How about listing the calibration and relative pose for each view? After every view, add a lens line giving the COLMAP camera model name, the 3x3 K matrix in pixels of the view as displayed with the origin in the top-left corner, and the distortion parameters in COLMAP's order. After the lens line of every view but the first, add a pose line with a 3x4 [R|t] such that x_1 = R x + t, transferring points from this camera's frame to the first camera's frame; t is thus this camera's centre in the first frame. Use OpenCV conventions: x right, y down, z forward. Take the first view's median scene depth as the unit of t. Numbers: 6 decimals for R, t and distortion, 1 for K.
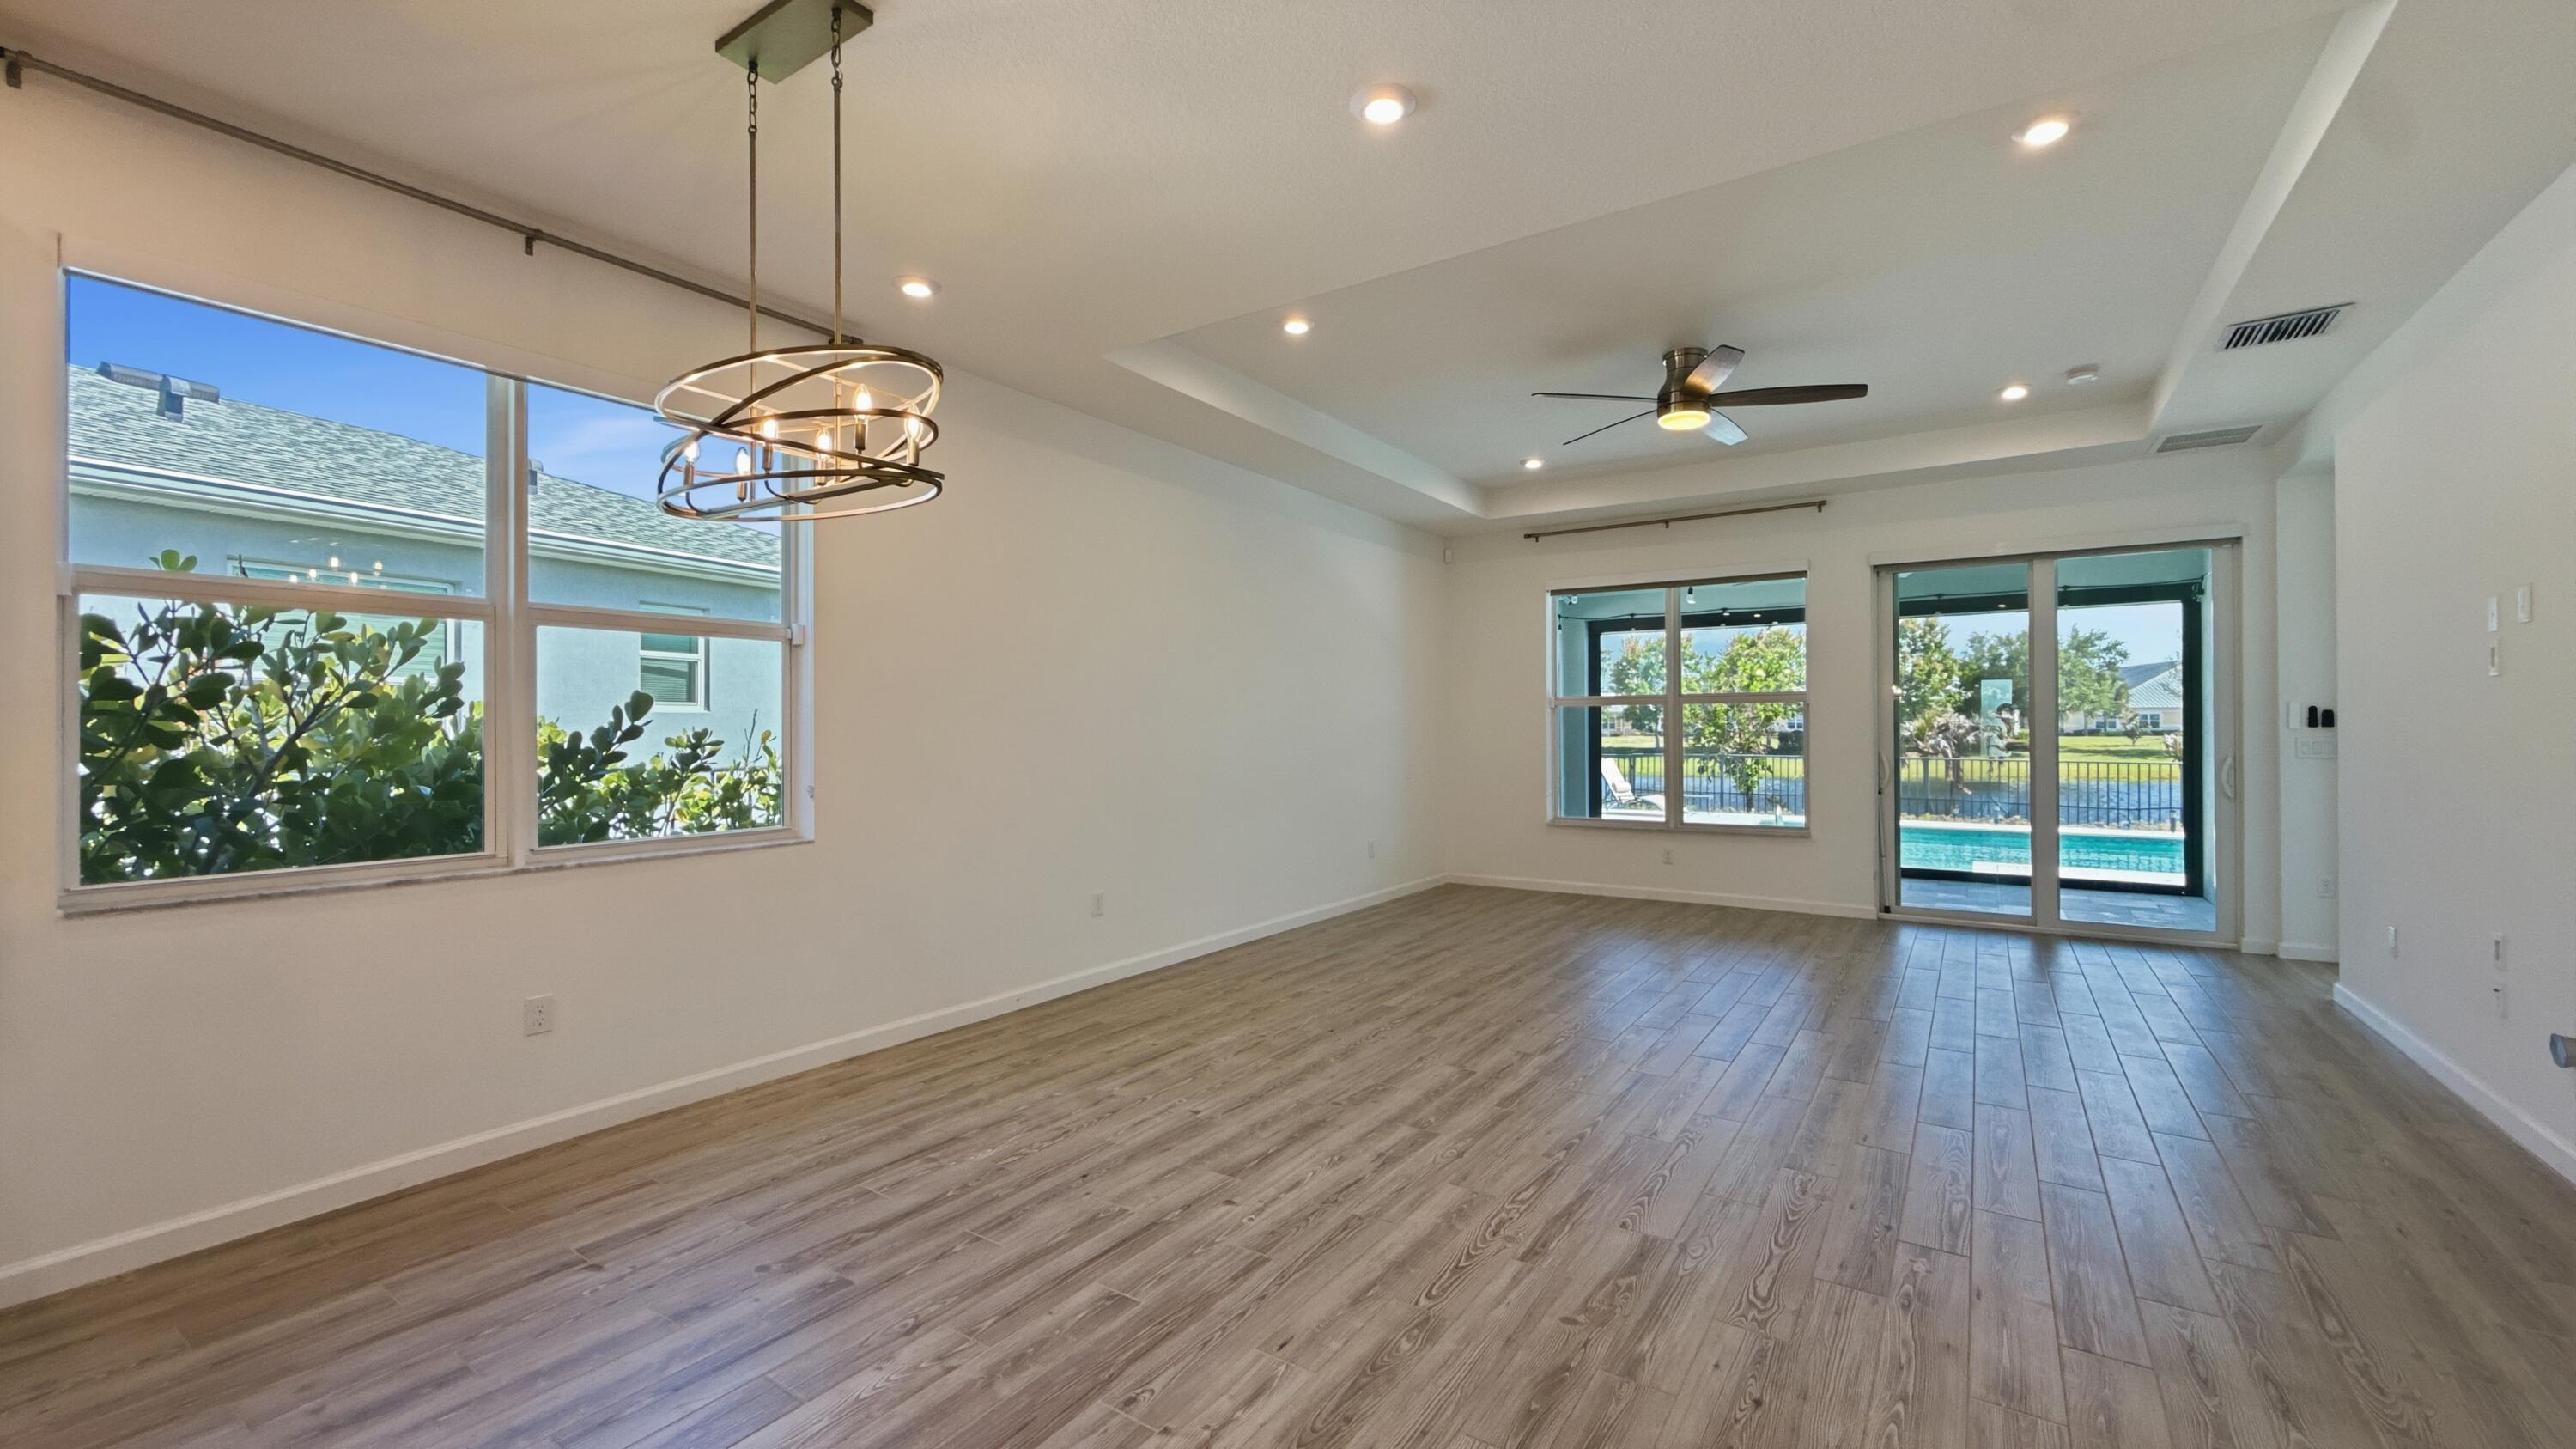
lens RADIAL K [[1031.6, 0, 1289.7], [0, 1031.6, 719.8], [0, 0, 1]] dist [0.000488, 0.000309]
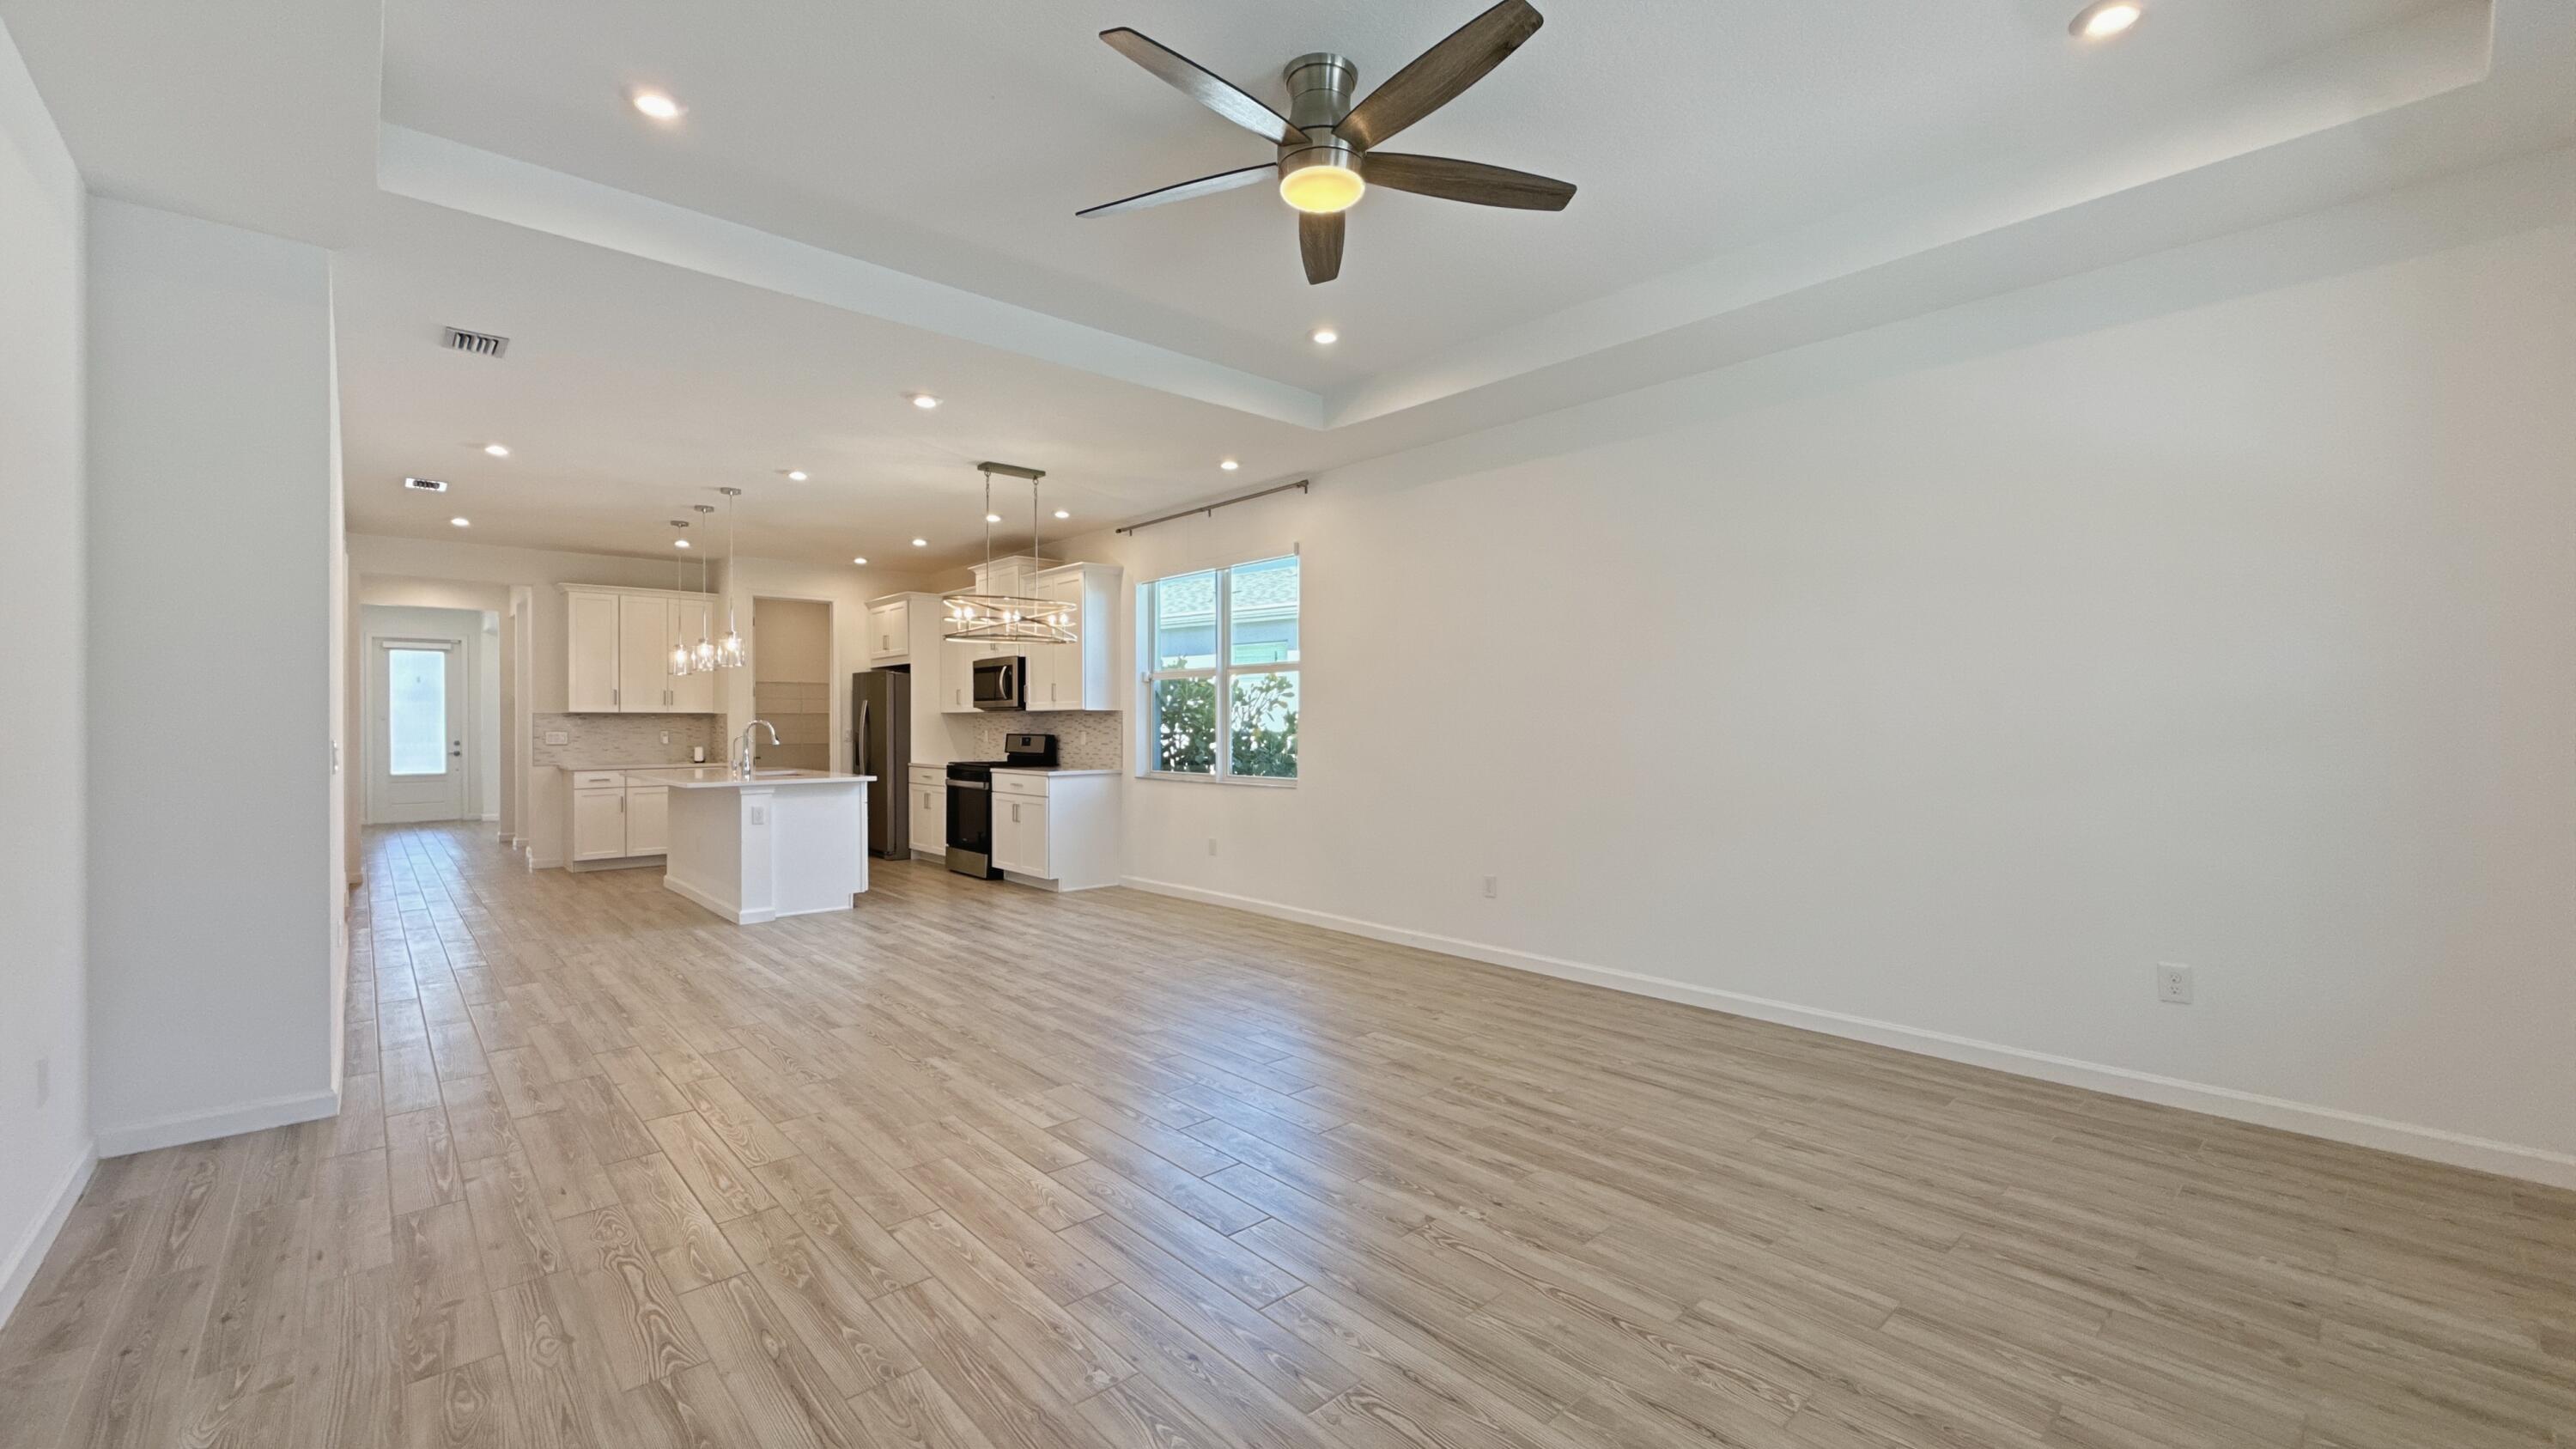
lens RADIAL K [[1031.6, 0, 1283.9], [0, 1031.6, 716.9], [0, 0, 1]] dist [0.000488, 0.000309]
pose [[-0.246512, -0.001974, -0.969138, 0.872733], [0.012173, 0.999913, -0.005134, 0.006793], [0.969063, -0.013063, -0.246466, 1.031080]]
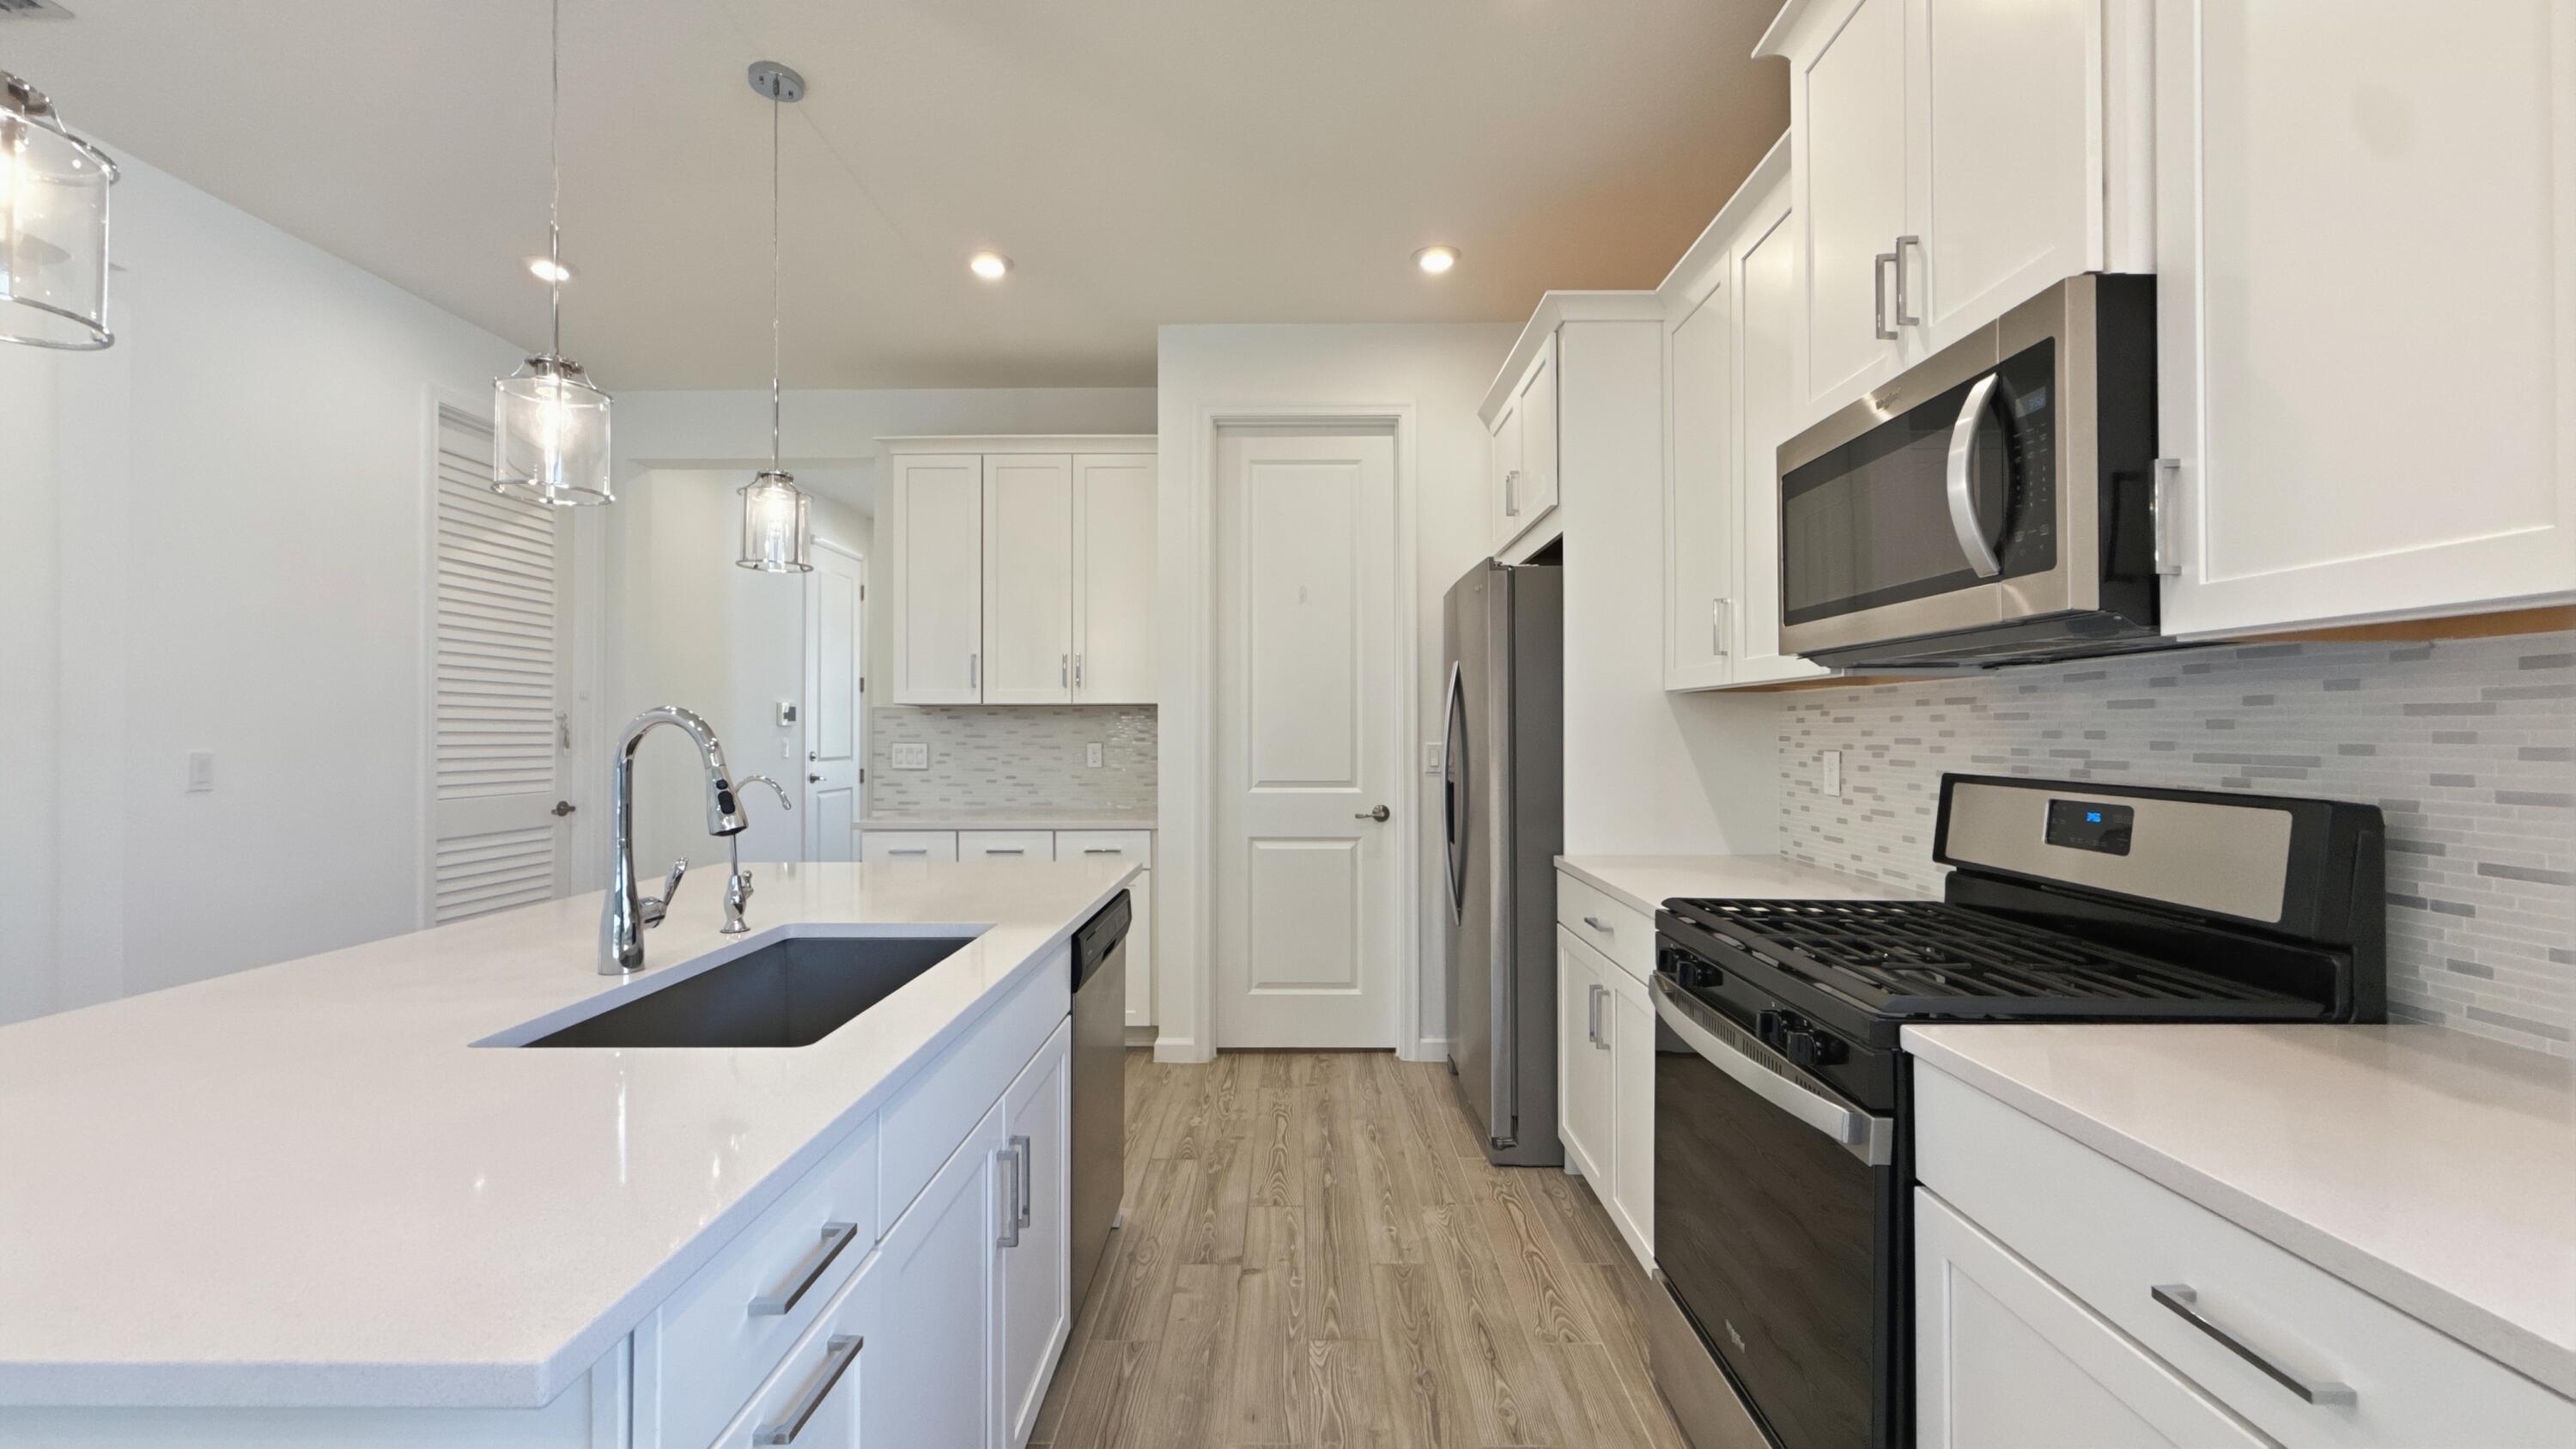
lens RADIAL K [[1031.6, 0, 1287.0], [0, 1031.6, 717.8], [0, 0, 1]] dist [0.000488, 0.000309]
pose [[-0.834604, -0.000784, -0.550849, -0.305030], [0.010448, 0.999797, -0.017254, 0.004221], [0.550751, -0.020155, -0.834426, 0.322374]]
